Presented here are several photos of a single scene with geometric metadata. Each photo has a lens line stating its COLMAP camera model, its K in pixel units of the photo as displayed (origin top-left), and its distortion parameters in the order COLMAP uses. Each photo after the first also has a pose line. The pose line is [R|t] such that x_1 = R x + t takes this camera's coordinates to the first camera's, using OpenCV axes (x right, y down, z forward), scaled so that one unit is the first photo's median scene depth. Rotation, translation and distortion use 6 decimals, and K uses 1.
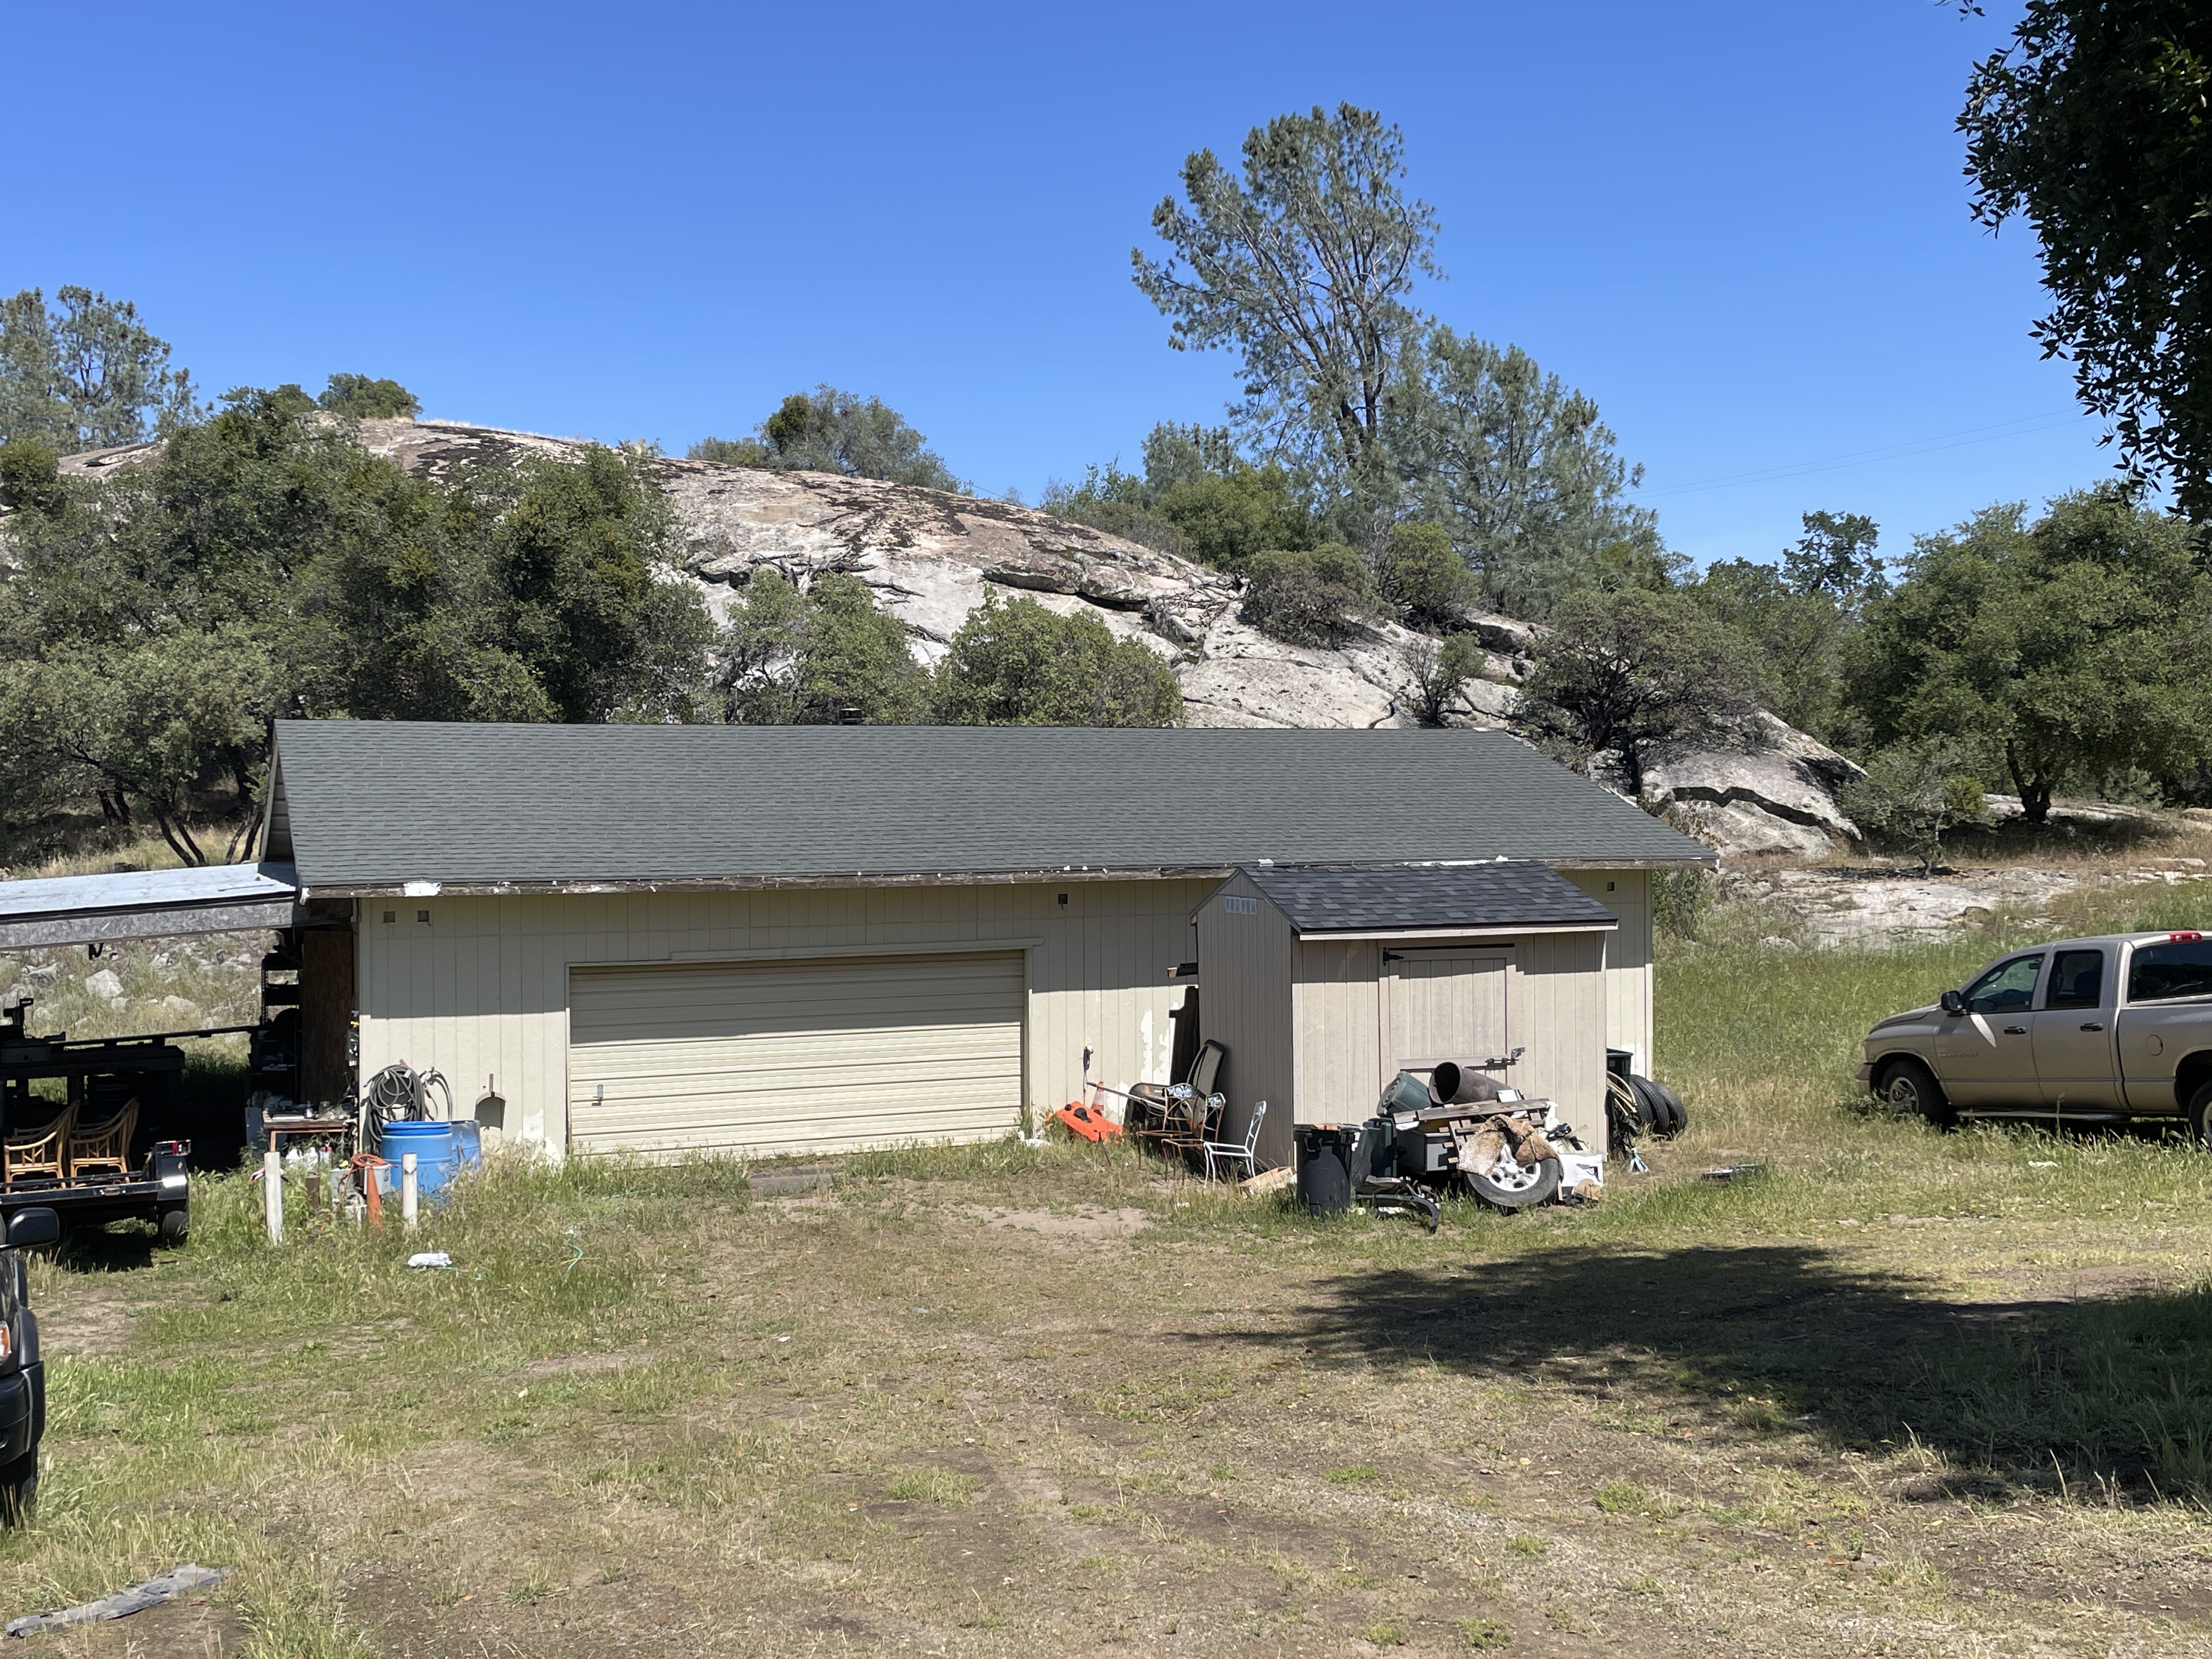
lens RADIAL K [[2147.9, 0, 1106.0], [0, 2147.9, 829.5], [0, 0, 1]] dist [0.136403, -0.170183]
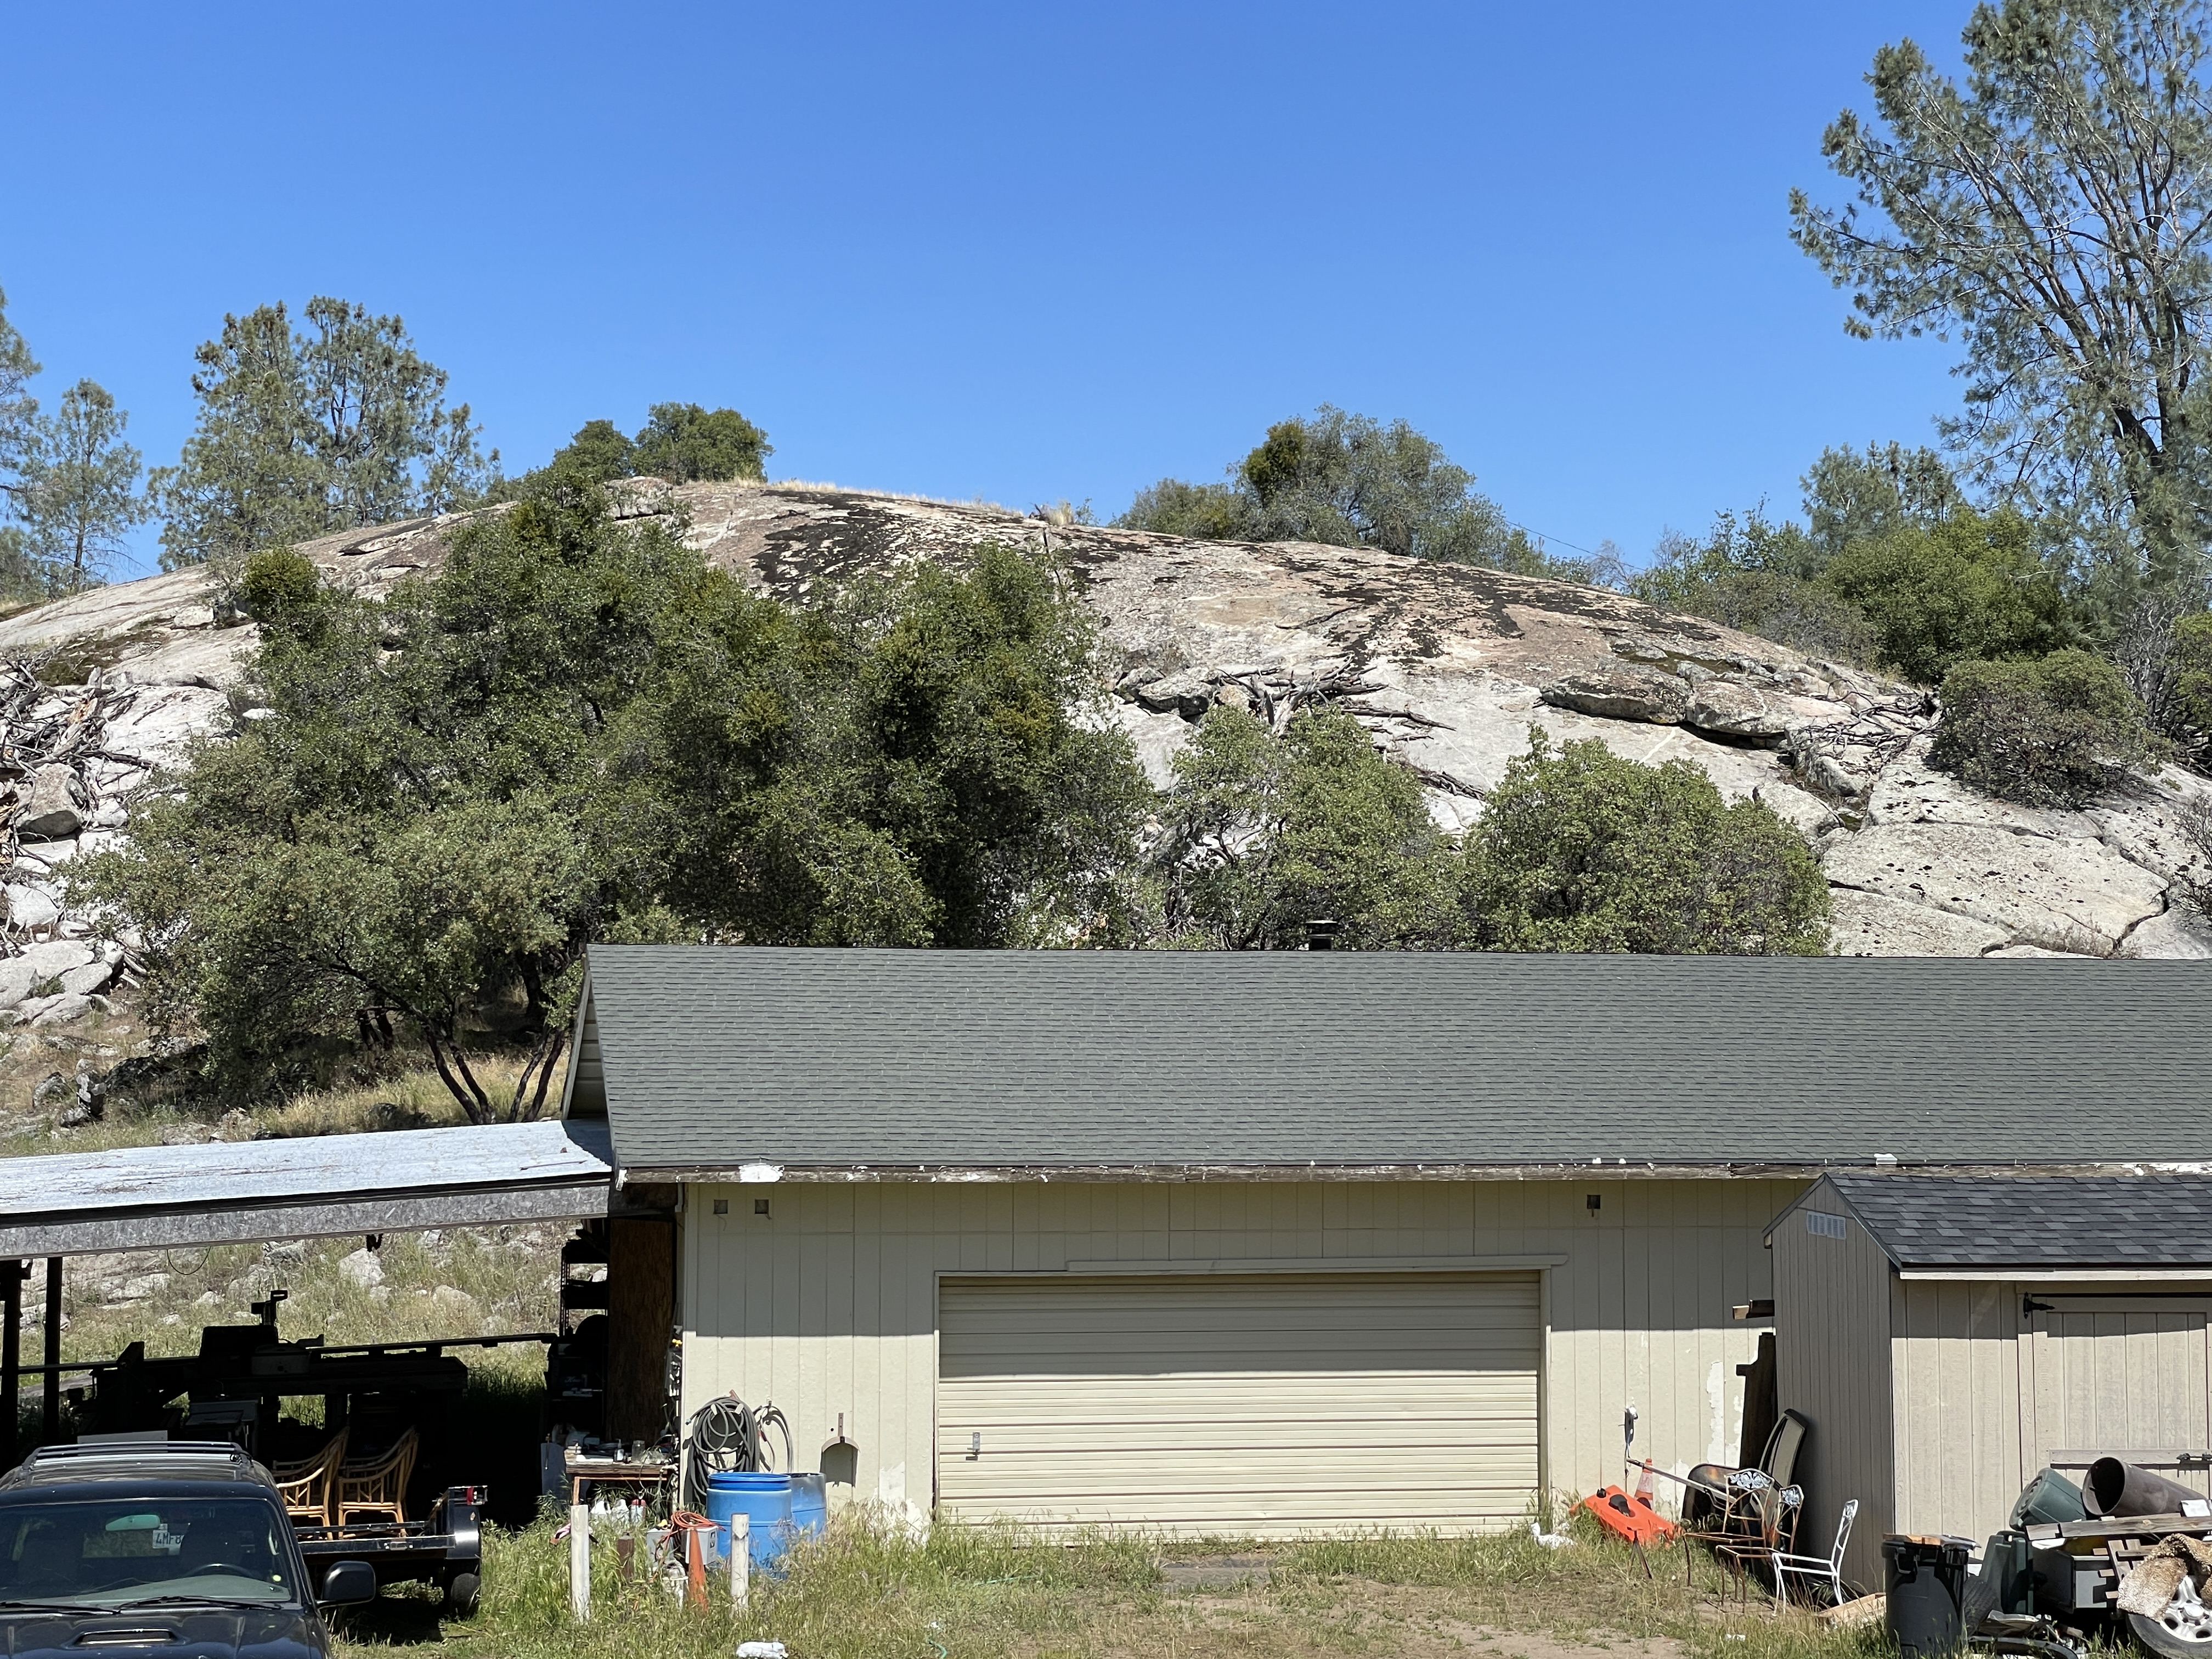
lens RADIAL K [[3597.4, 0, 1106.0], [0, 3597.4, 829.5], [0, 0, 1]] dist [0.215513, -0.565995]
pose [[0.978340, 0.004120, -0.206962, 0.054782], [-0.013320, 0.998983, -0.043079, -0.029773], [0.206574, 0.044903, 0.977400, -0.181590]]
